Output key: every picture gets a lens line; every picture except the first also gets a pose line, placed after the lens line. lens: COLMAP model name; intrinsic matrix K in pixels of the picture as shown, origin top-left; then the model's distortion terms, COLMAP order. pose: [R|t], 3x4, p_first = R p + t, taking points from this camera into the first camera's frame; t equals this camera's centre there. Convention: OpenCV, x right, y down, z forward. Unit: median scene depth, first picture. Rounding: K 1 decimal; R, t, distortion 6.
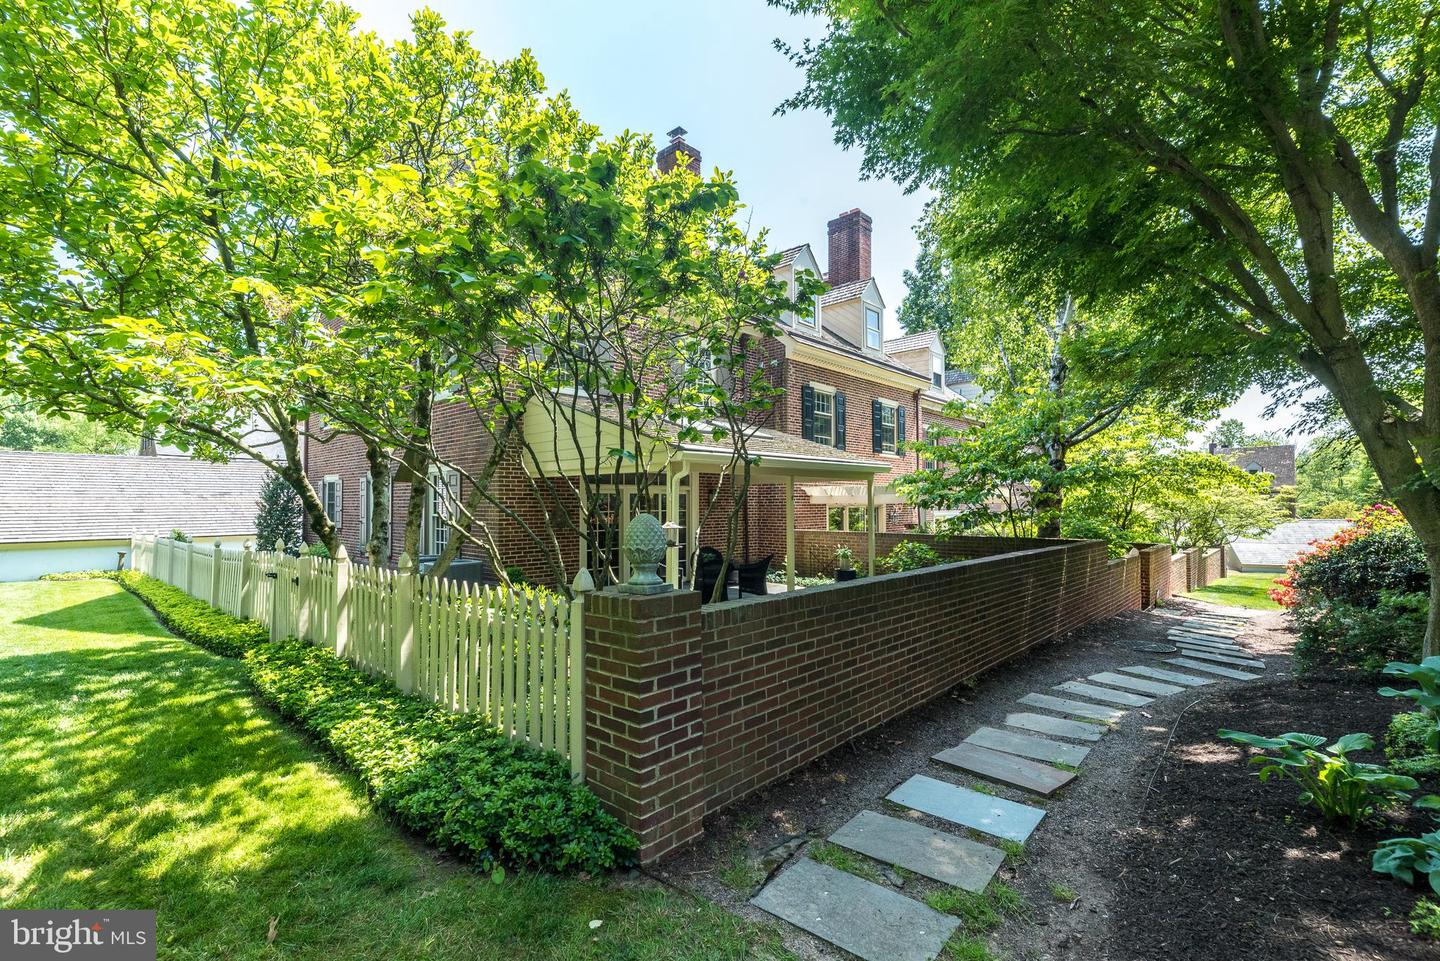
lens RADIAL K [[625.4, 0, 713.5], [0, 625.4, 488.5], [0, 0, 1]] dist [0.007024, 0.000618]
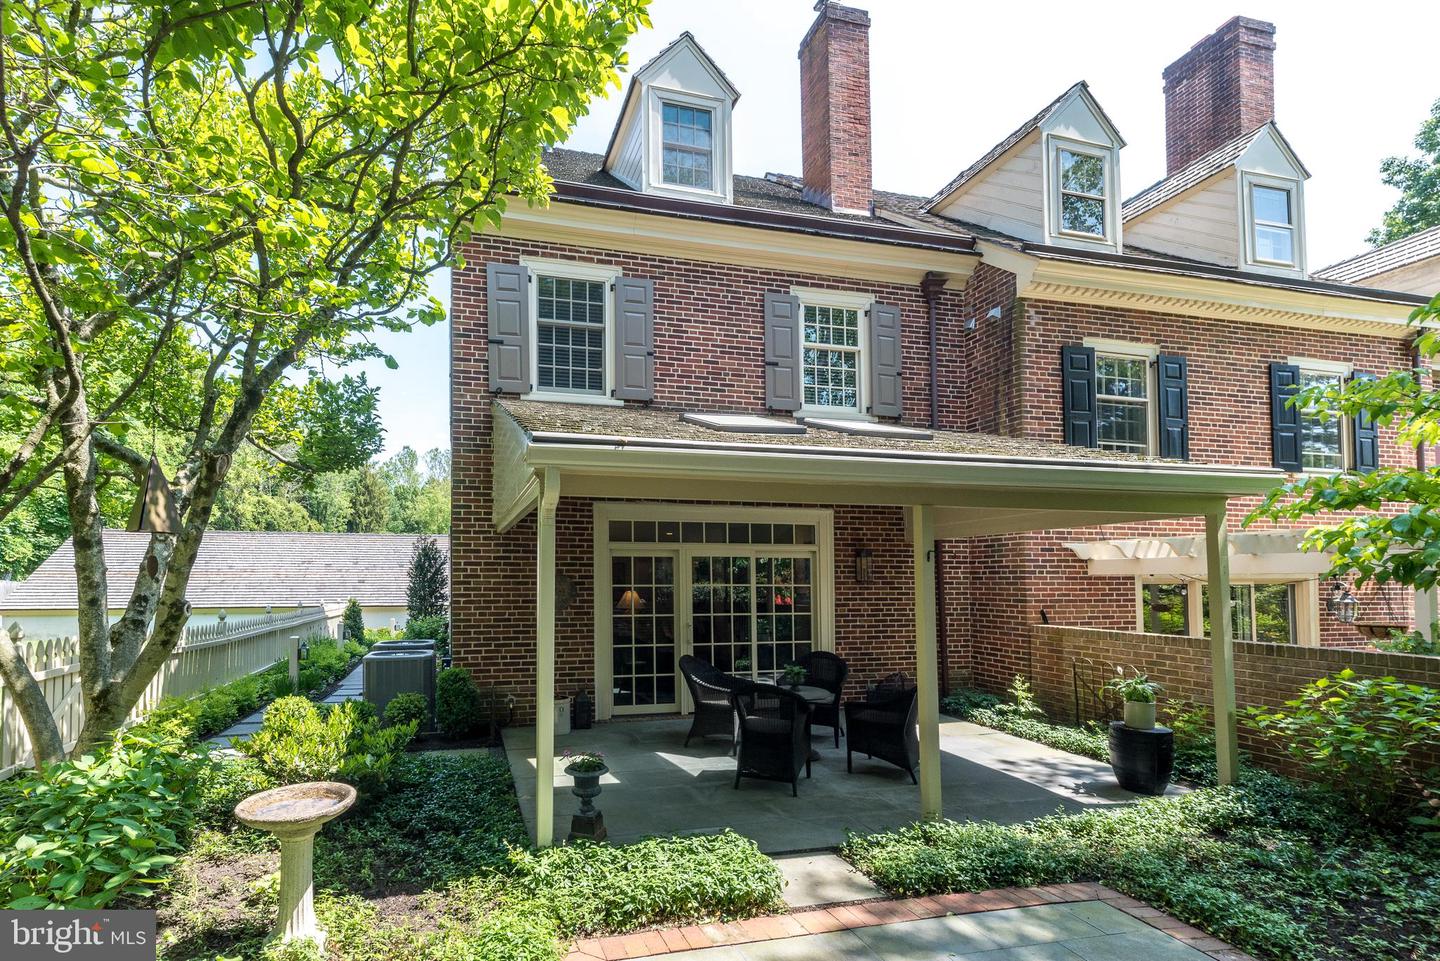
lens RADIAL K [[651.2, 0, 612.9], [0, 651.2, 555.7], [0, 0, 1]] dist [0.011428, -0.000314]
pose [[0.833538, -0.016035, -0.552229, 0.120191], [0.008330, 0.999830, -0.016460, 0.012968], [0.552399, 0.009120, 0.833530, 0.322600]]
